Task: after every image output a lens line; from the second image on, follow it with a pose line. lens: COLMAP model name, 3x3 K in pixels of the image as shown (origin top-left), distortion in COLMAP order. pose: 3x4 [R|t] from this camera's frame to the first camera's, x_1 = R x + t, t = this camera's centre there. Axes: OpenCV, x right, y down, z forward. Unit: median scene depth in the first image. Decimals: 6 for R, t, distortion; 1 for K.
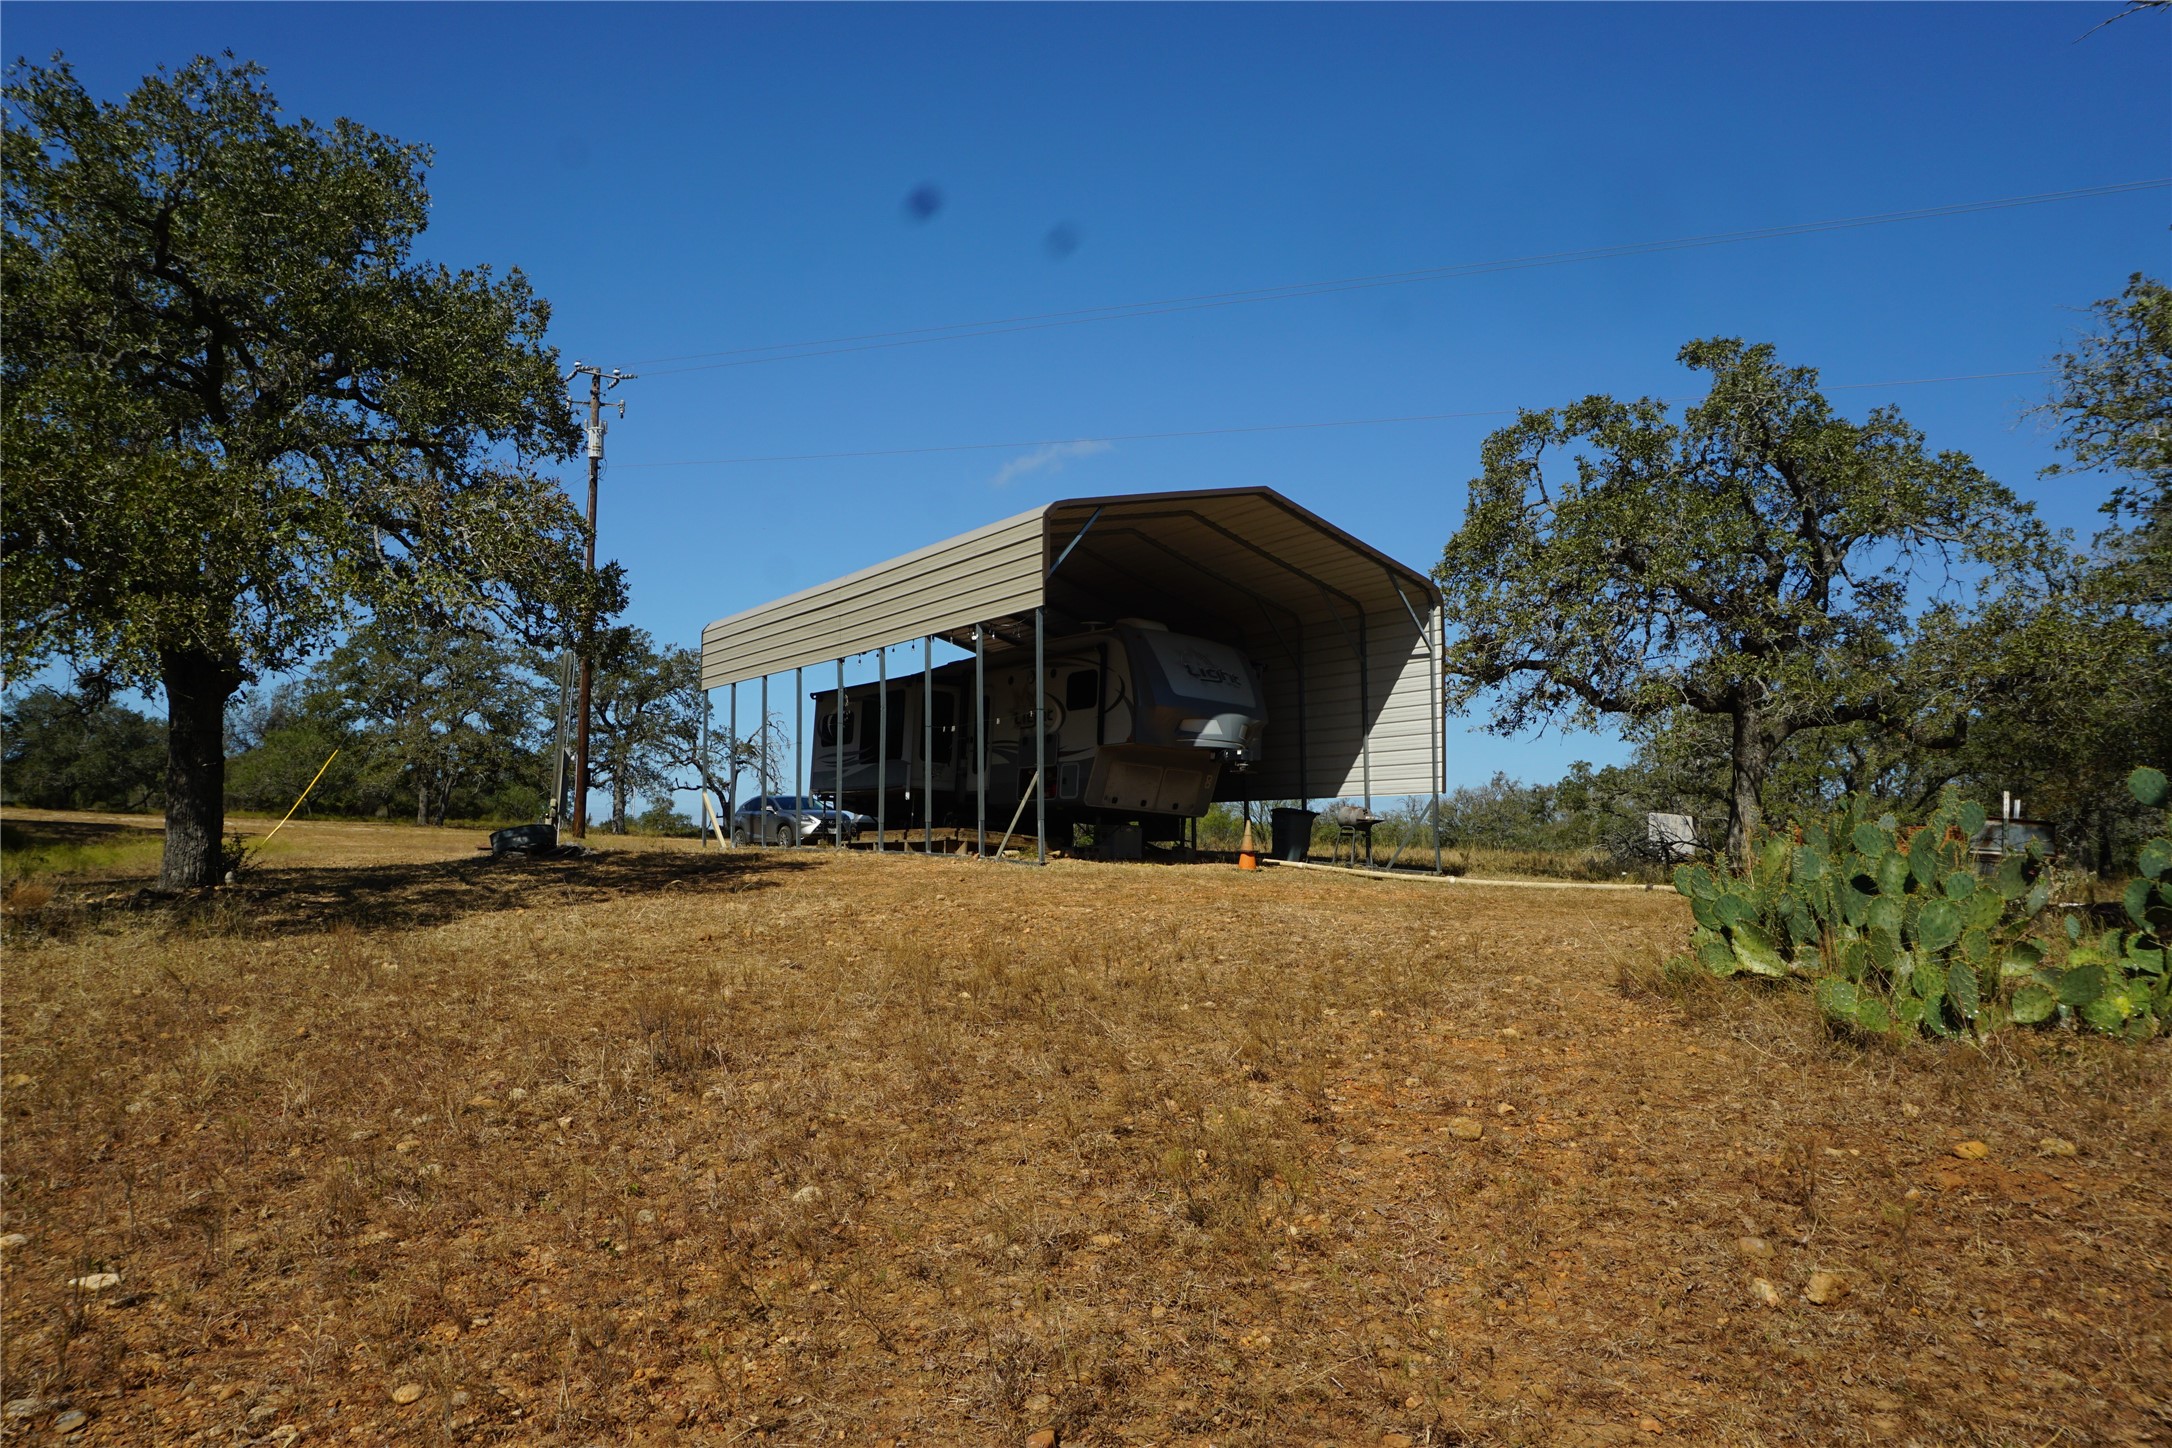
lens RADIAL K [[1468.0, 0, 1088.3], [0, 1468.0, 717.6], [0, 0, 1]] dist [-0.054525, 0.037708]
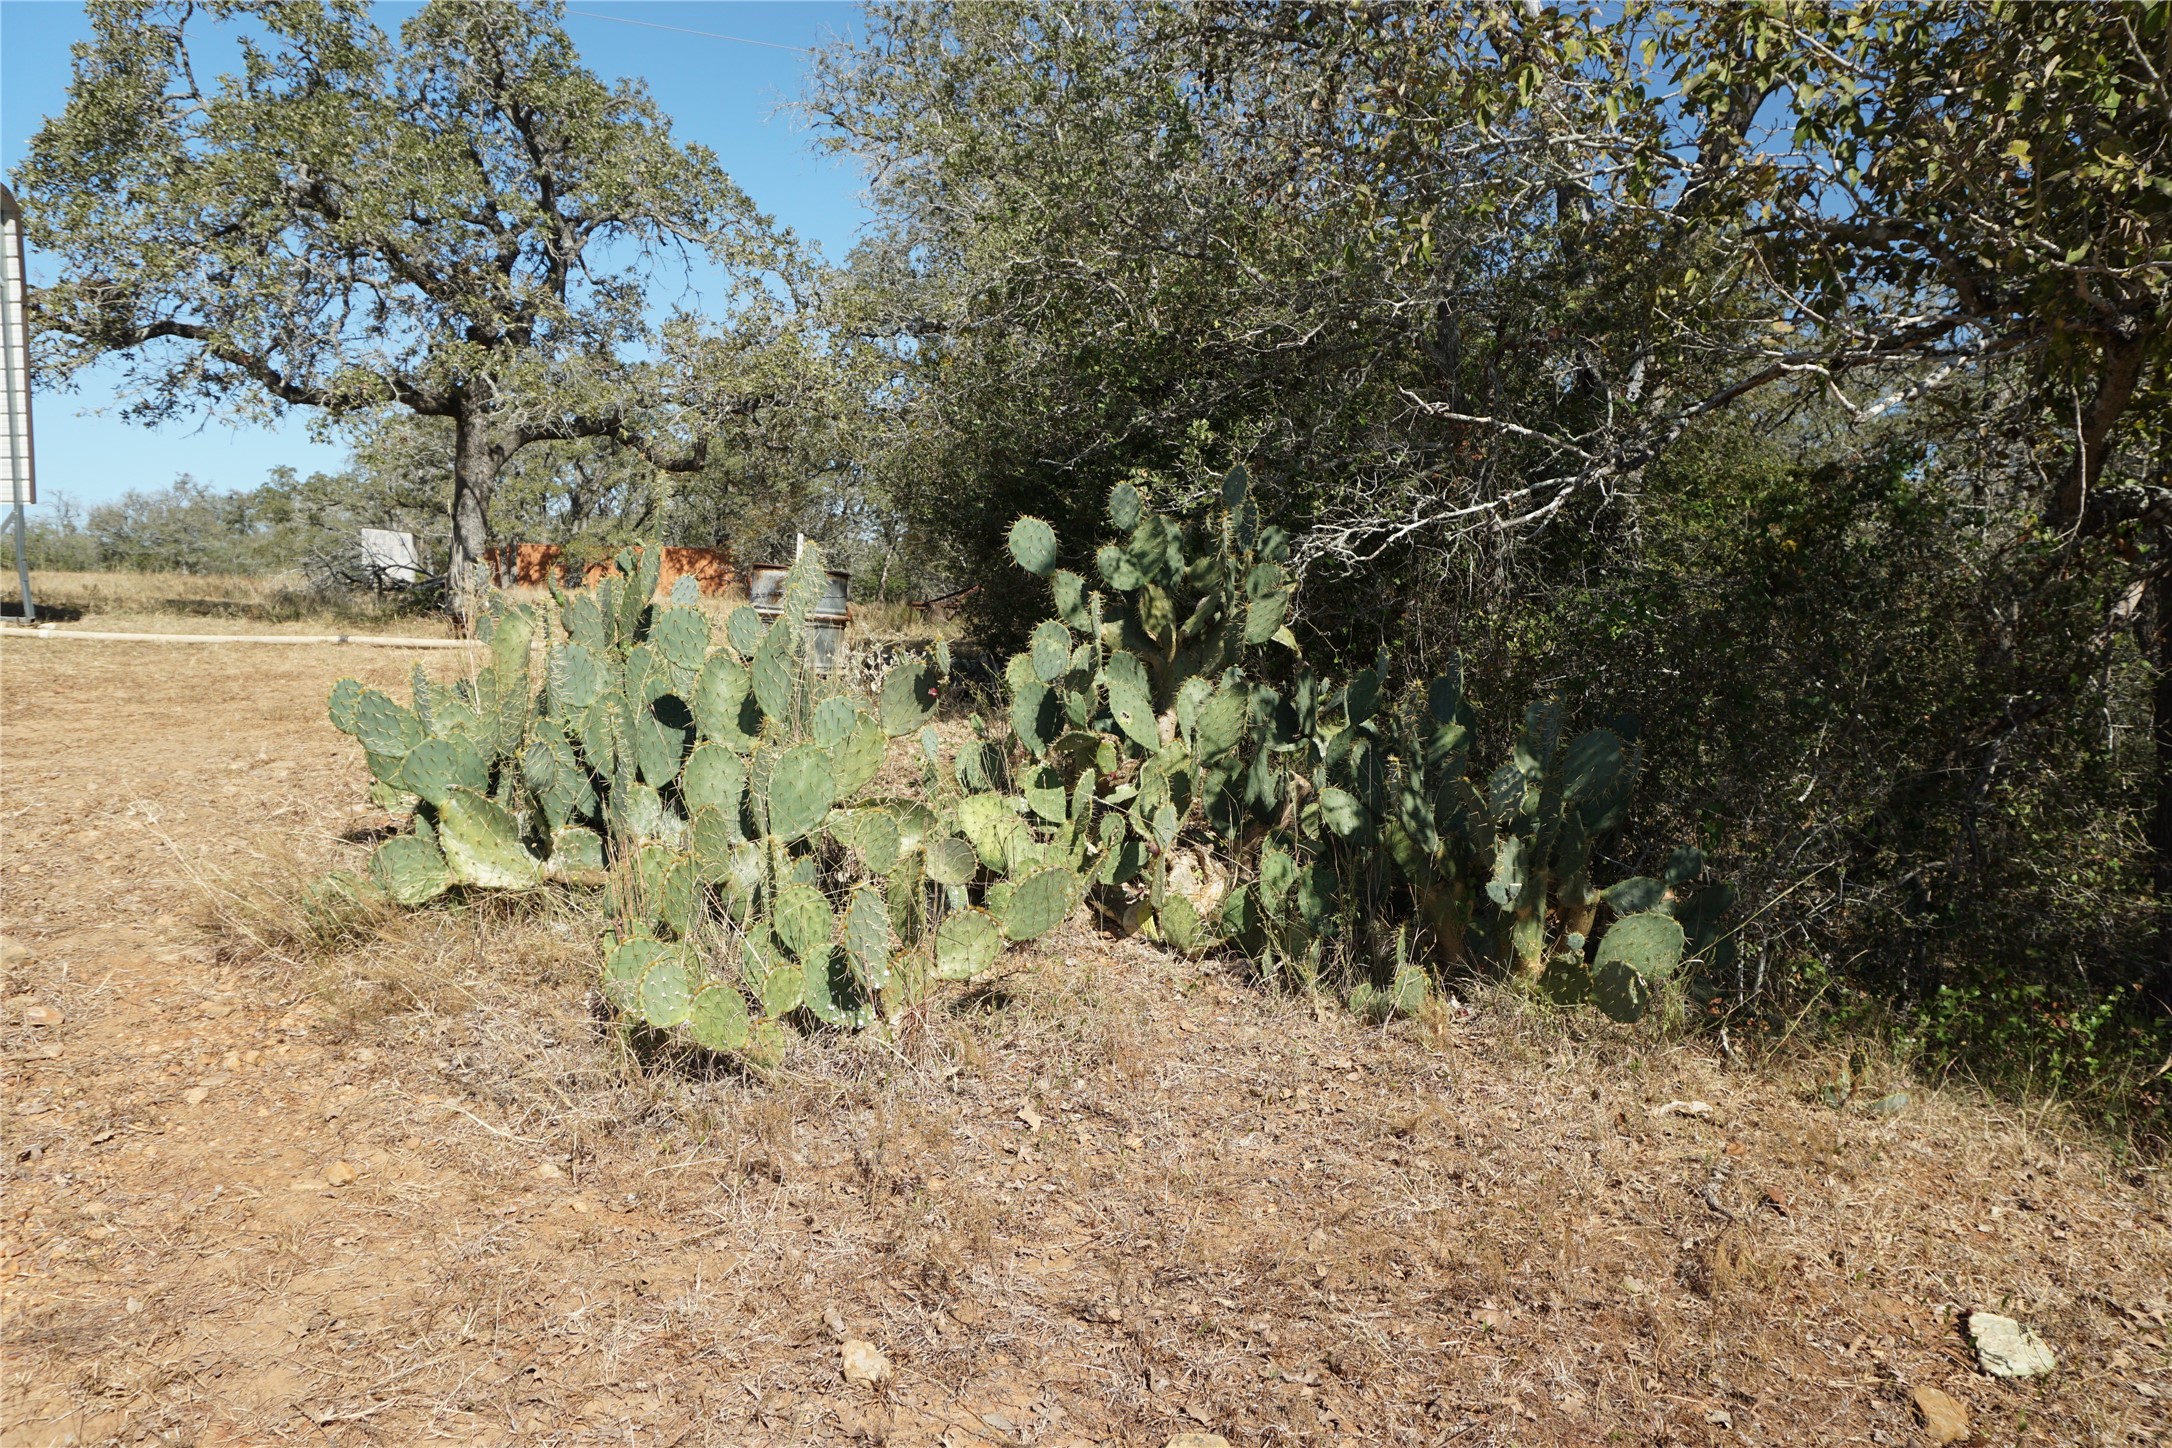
lens RADIAL K [[1468.0, 0, 1088.3], [0, 1468.0, 717.6], [0, 0, 1]] dist [-0.054525, 0.037708]
pose [[0.680704, -0.073506, 0.728861, 0.072852], [-0.070708, 0.983715, 0.165245, 0.003358], [-0.729138, -0.164019, 0.664421, 0.159065]]
